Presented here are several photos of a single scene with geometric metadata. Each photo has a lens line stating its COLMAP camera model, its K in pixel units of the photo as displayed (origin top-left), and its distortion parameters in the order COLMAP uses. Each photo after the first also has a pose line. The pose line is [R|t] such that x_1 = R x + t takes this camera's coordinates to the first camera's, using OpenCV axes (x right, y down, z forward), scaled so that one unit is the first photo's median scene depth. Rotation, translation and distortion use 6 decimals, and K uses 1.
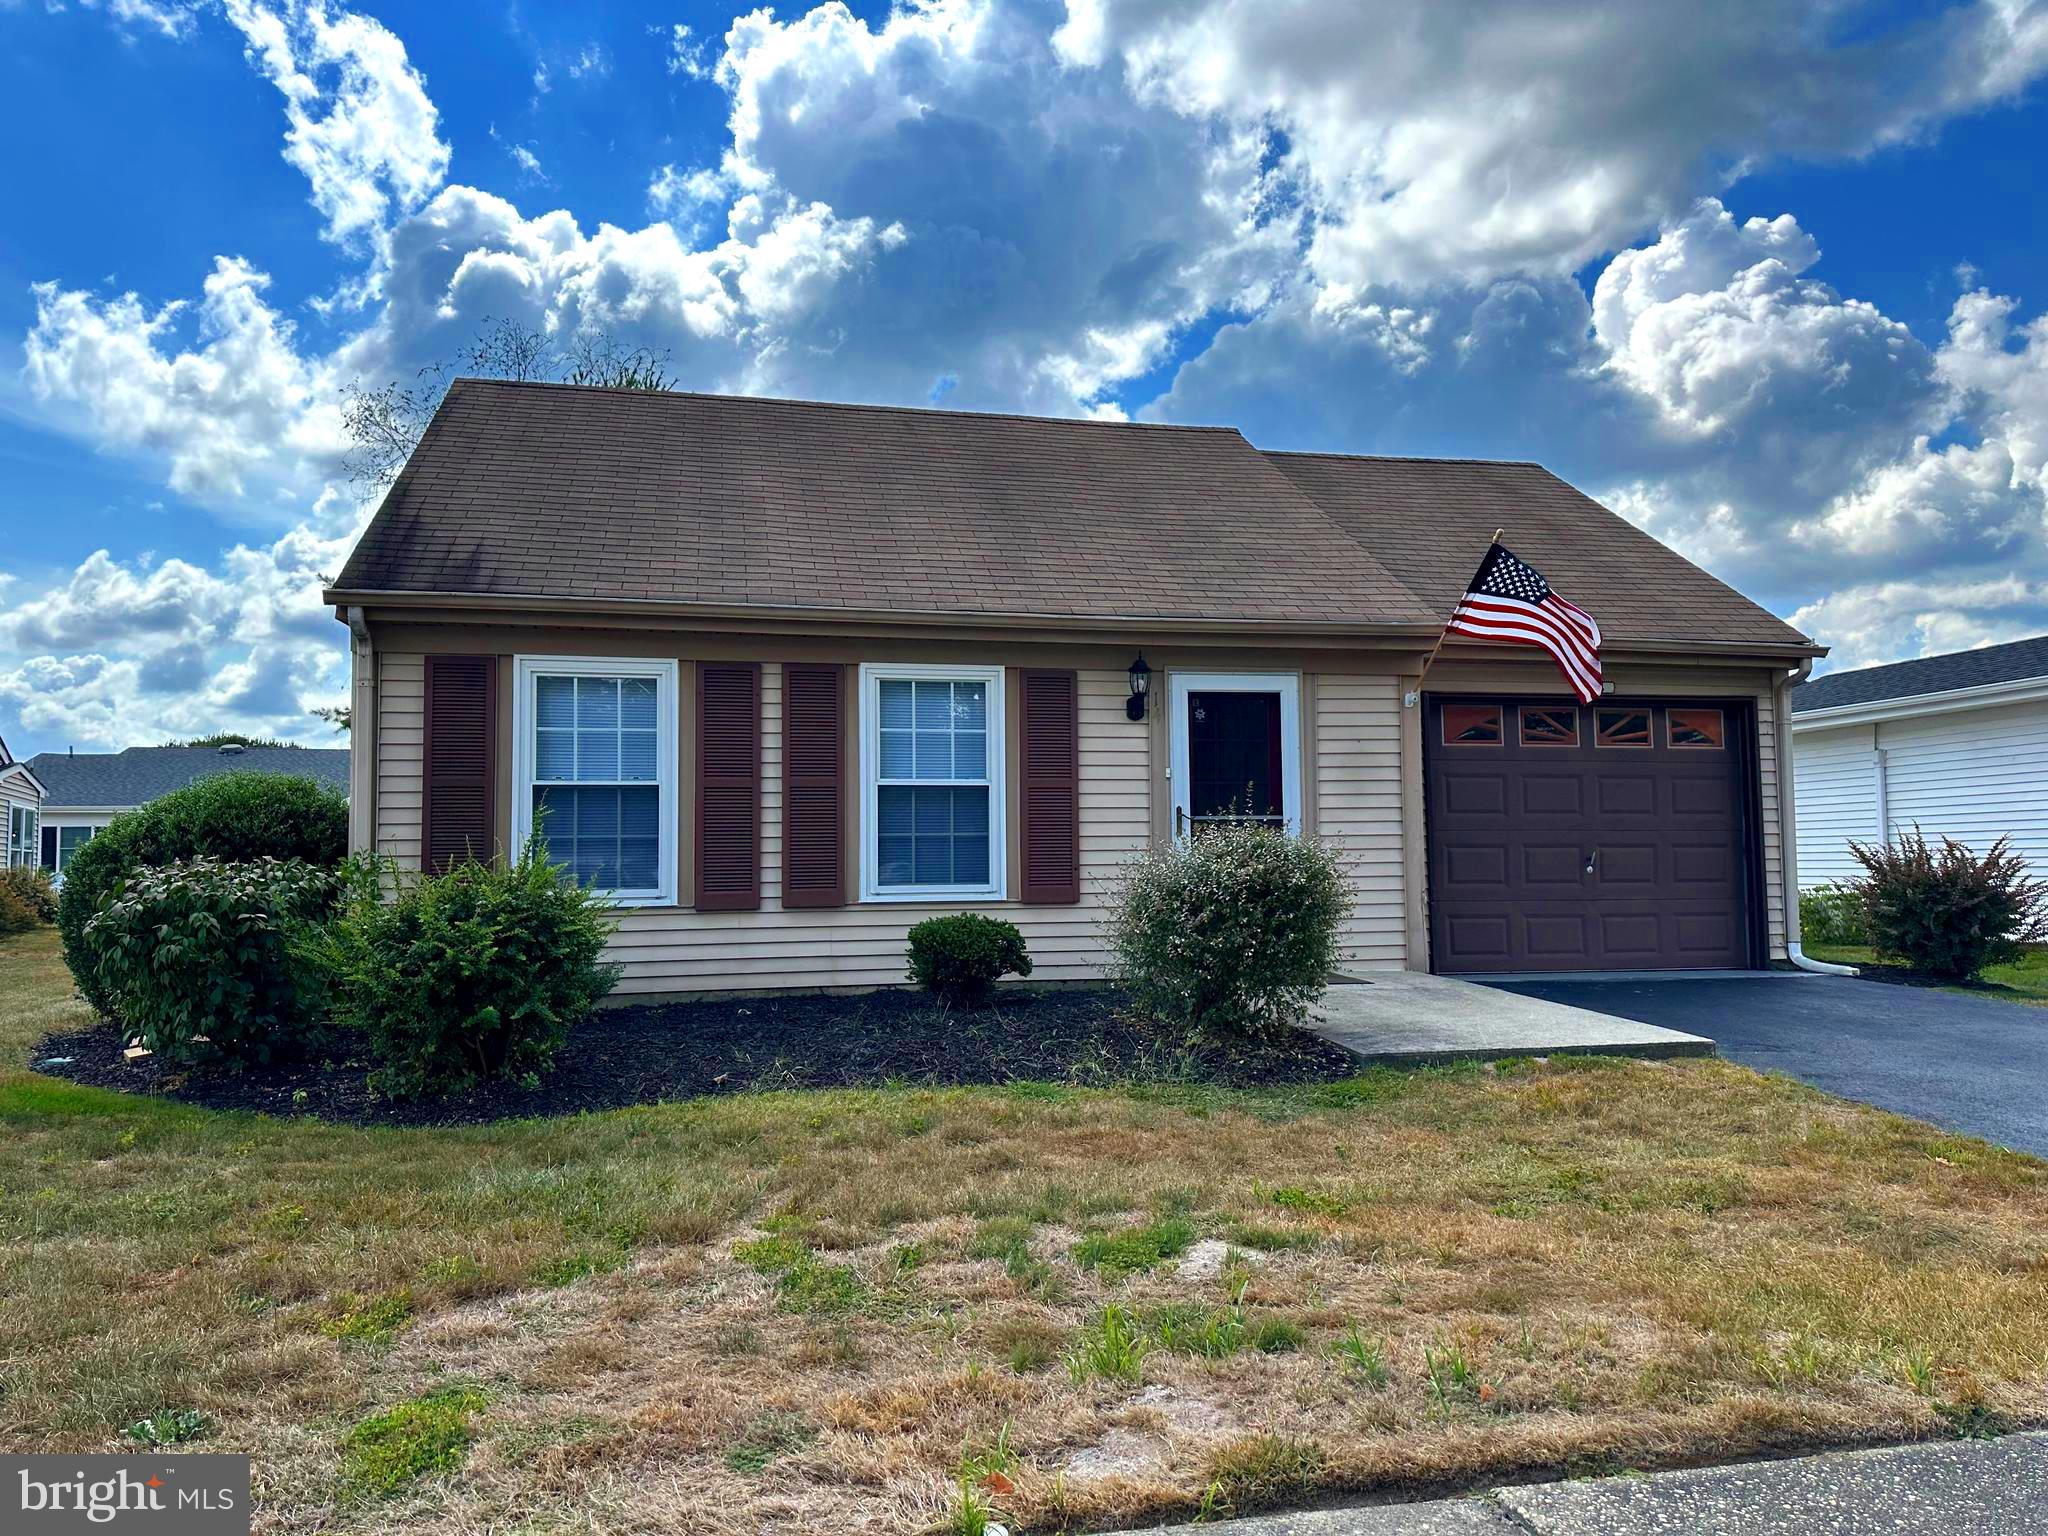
lens RADIAL K [[1433.3, 0, 1020.2], [0, 1433.3, 748.7], [0, 0, 1]] dist [0.123125, -0.210570]
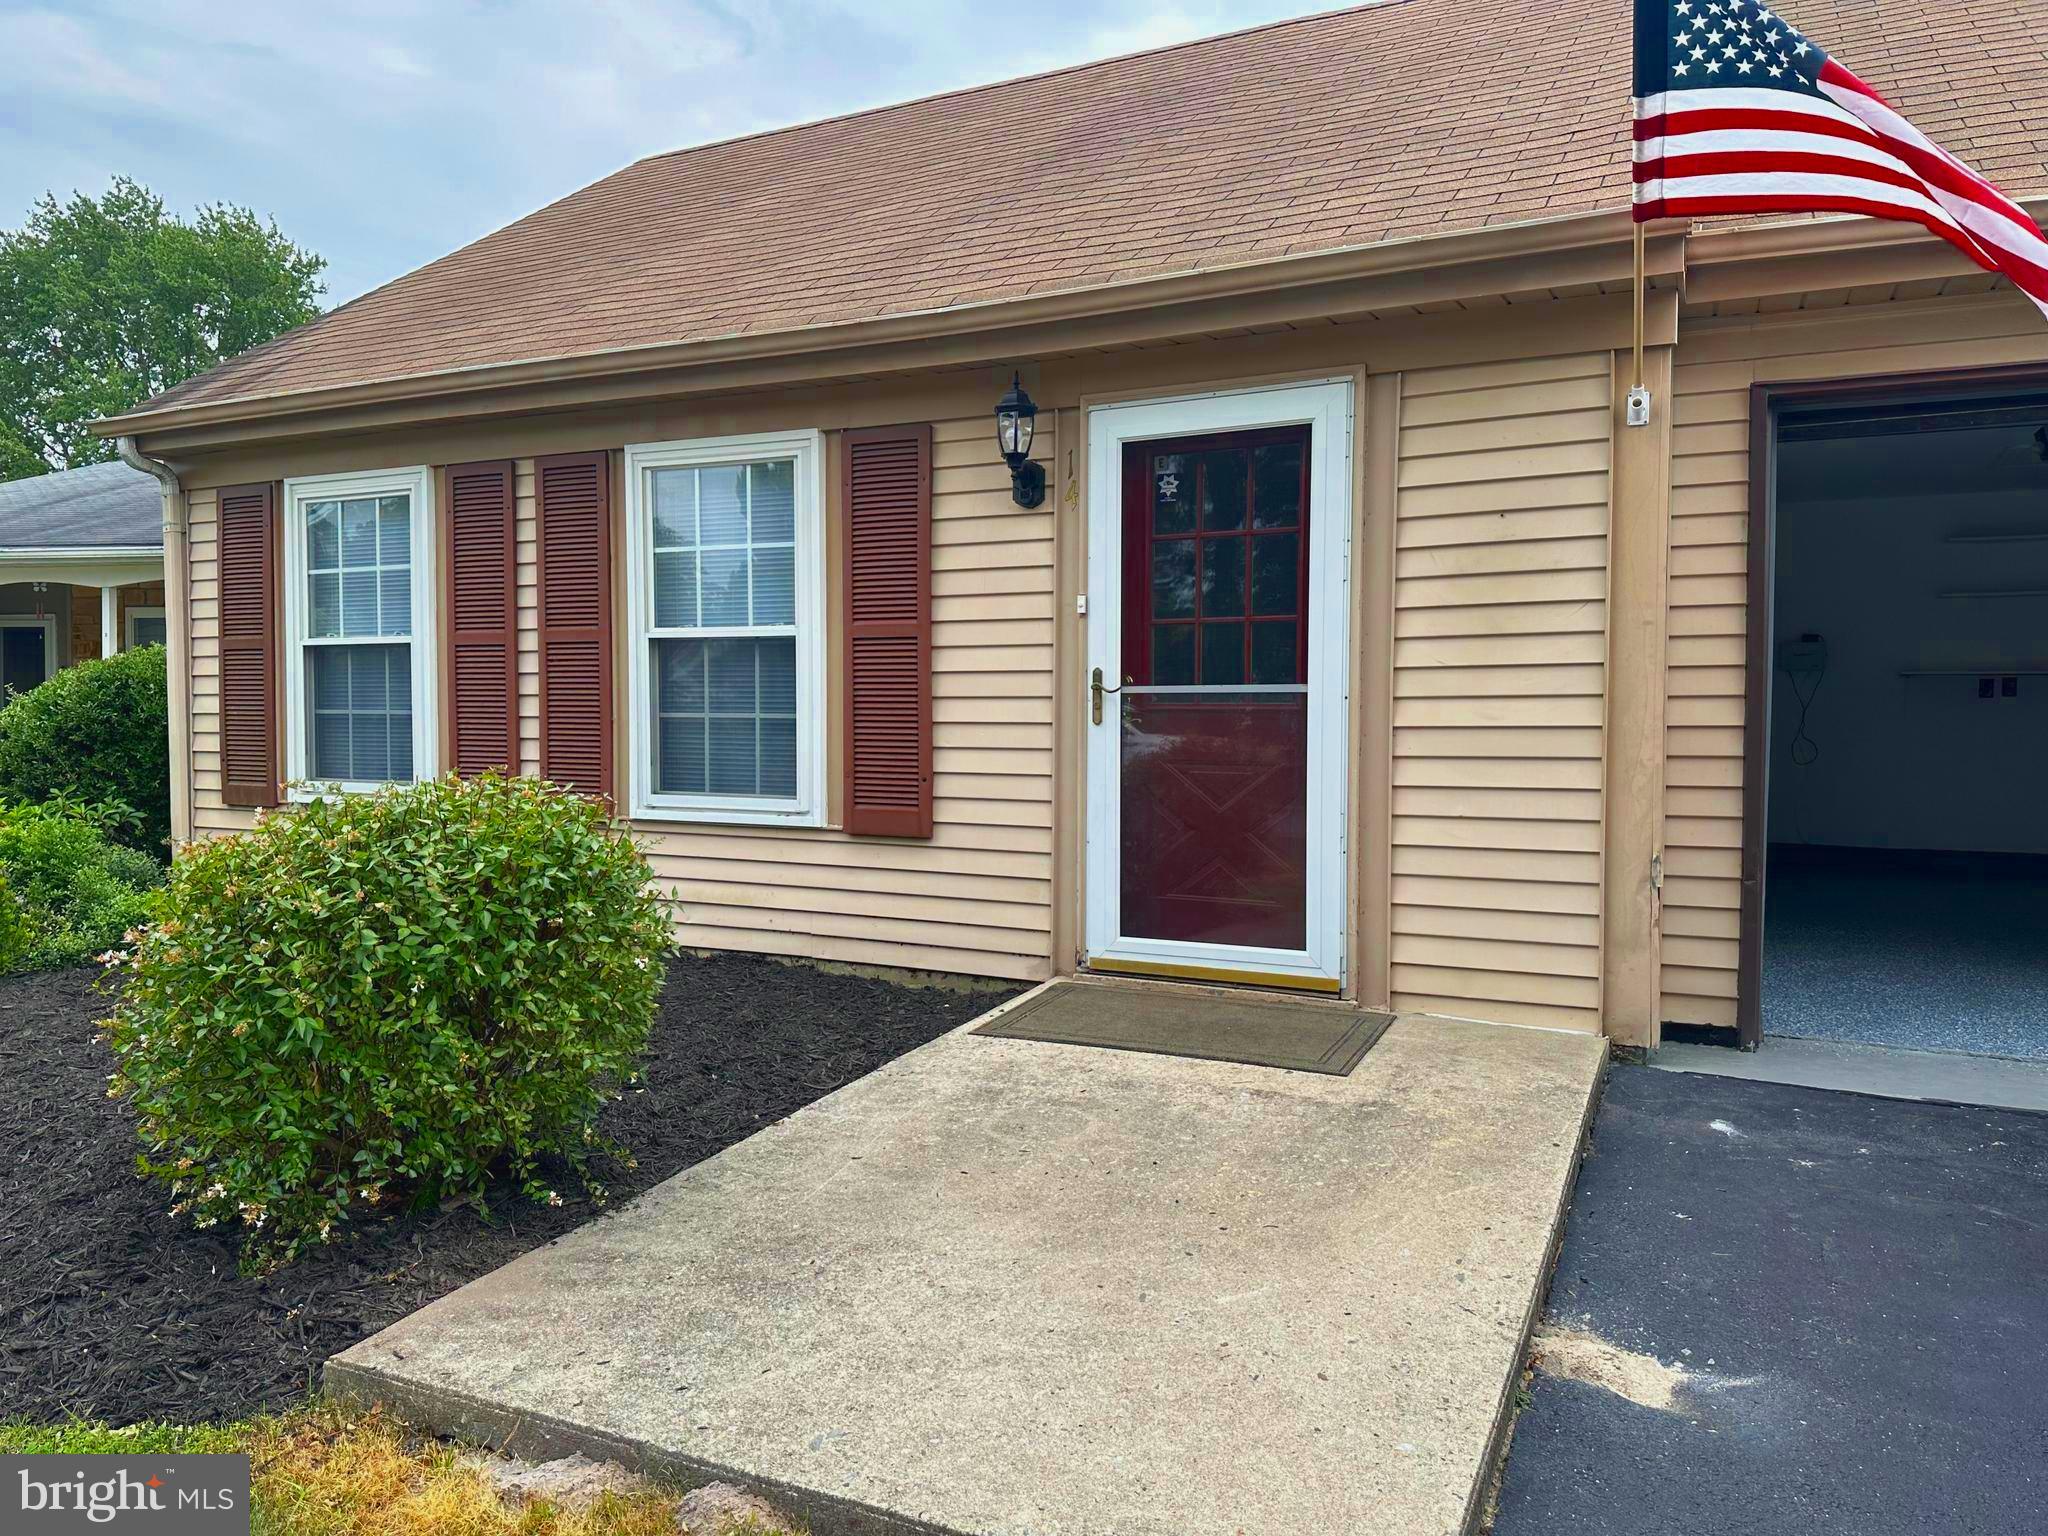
lens RADIAL K [[1433.3, 0, 1020.2], [0, 1433.3, 748.7], [0, 0, 1]] dist [0.123125, -0.210570]
pose [[0.774352, 0.031529, -0.631969, 0.423181], [0.040519, 0.994237, 0.099251, 0.016389], [0.631456, -0.102462, 0.768612, 0.582357]]
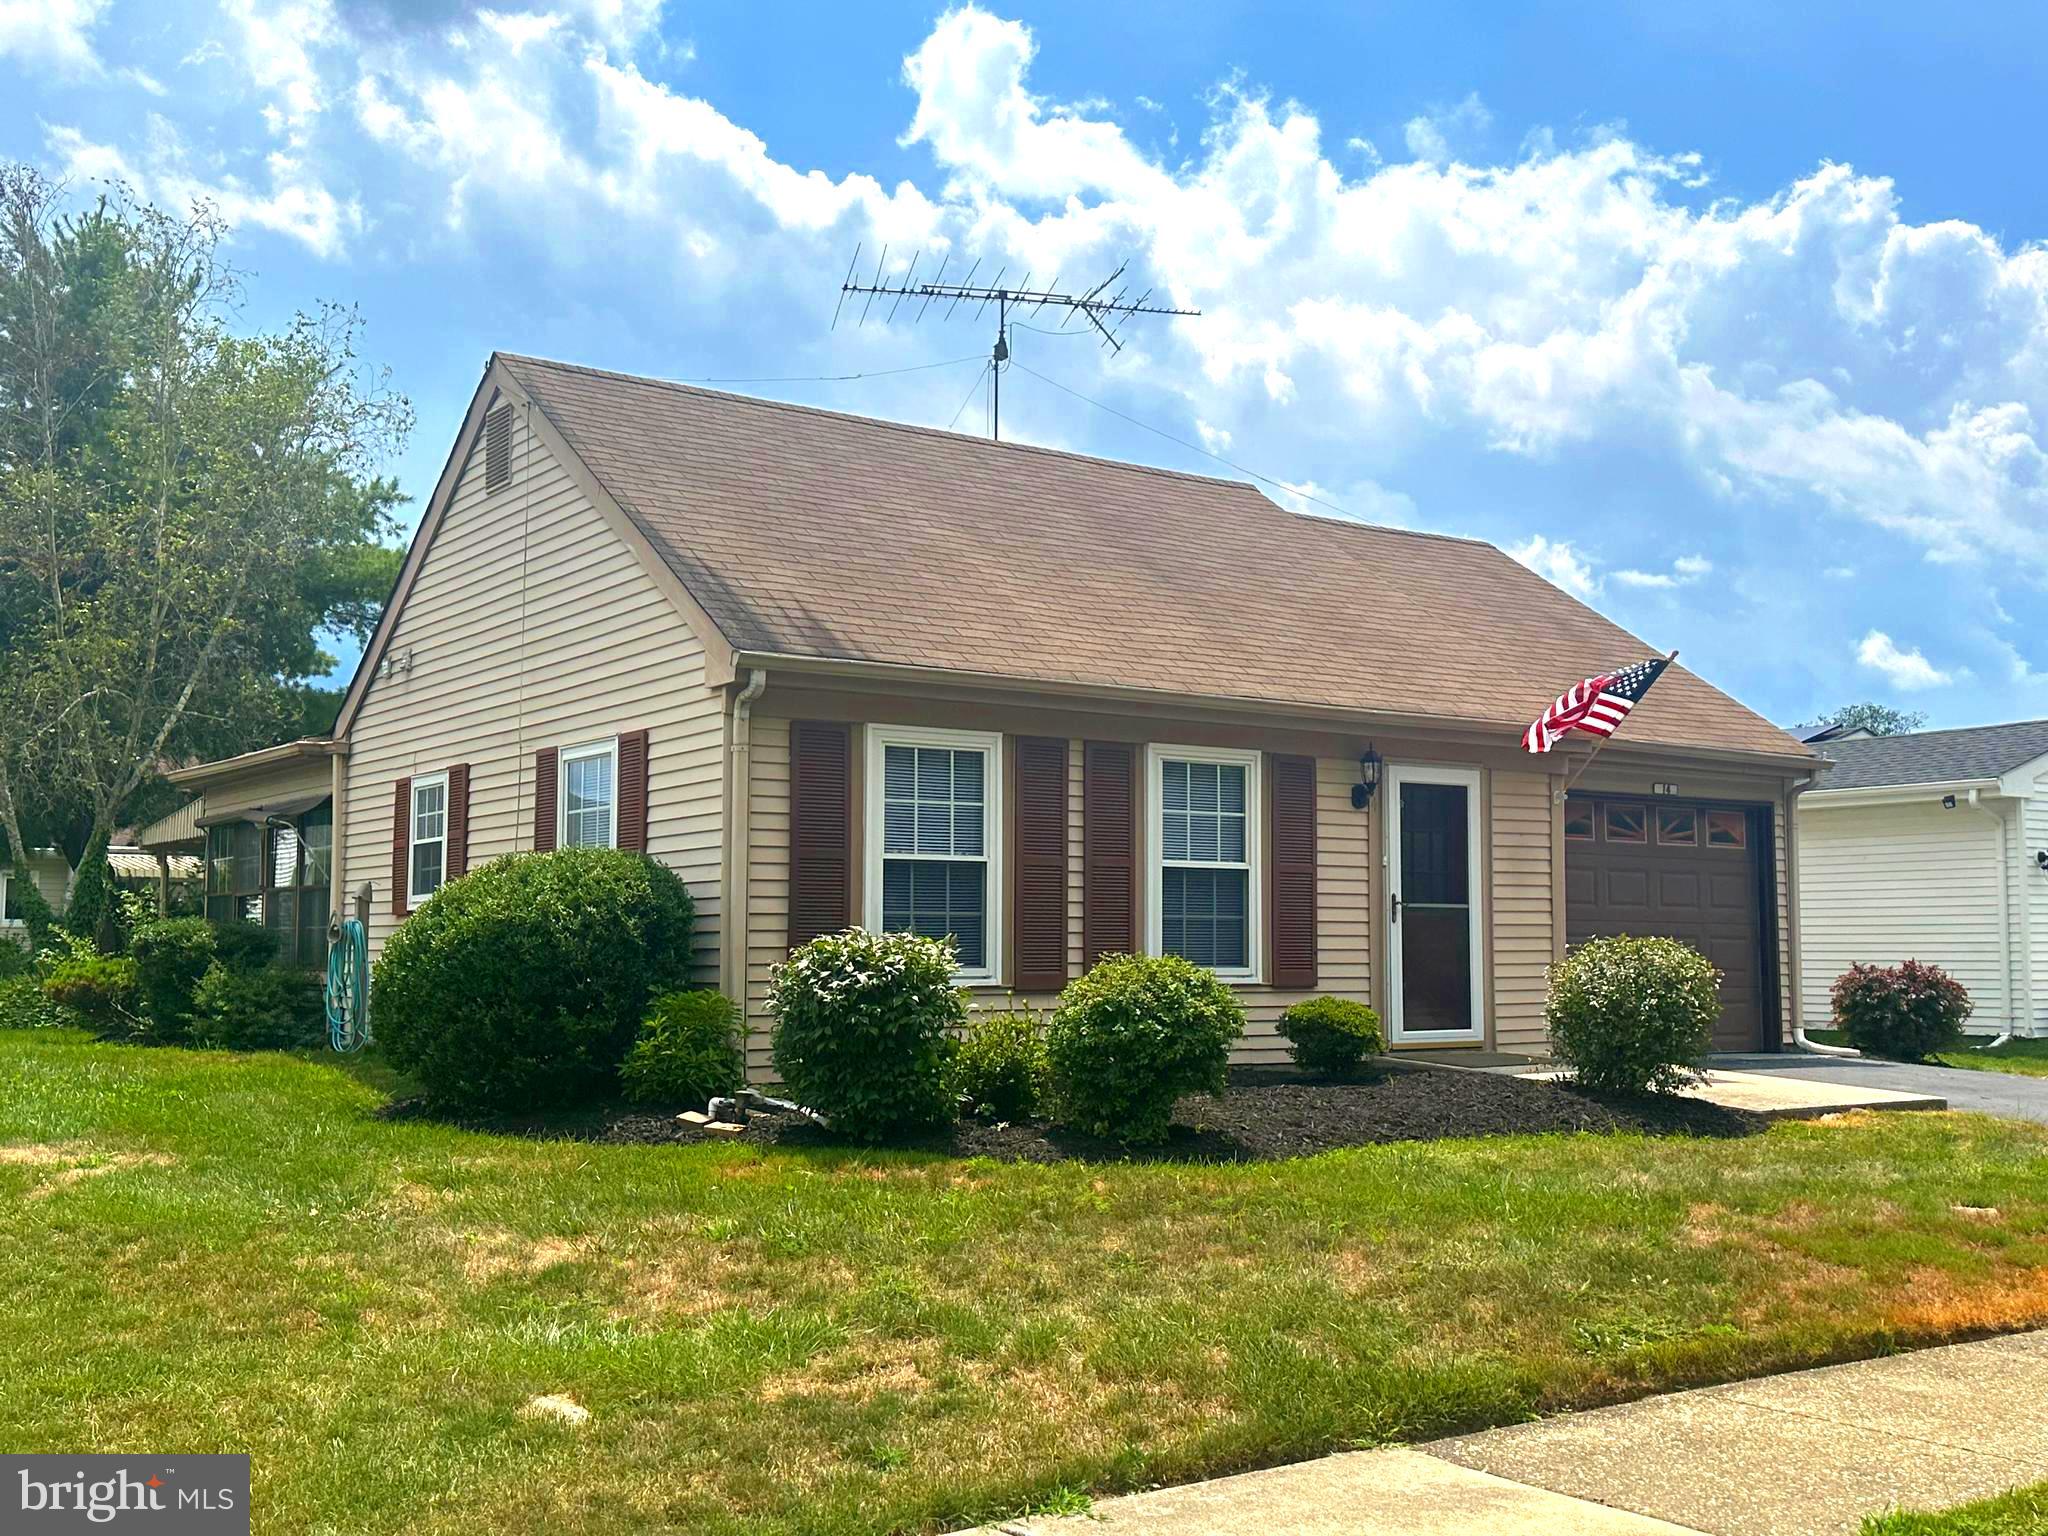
lens RADIAL K [[2053.0, 0, 1024.0], [0, 2053.0, 768.0], [0, 0, 1]] dist [0.094047, -0.001240]
pose [[0.927547, 0.041170, 0.371431, -0.695238], [-0.035104, 0.999117, -0.023079, -0.006658], [-0.372053, 0.008368, 0.928174, -0.278070]]
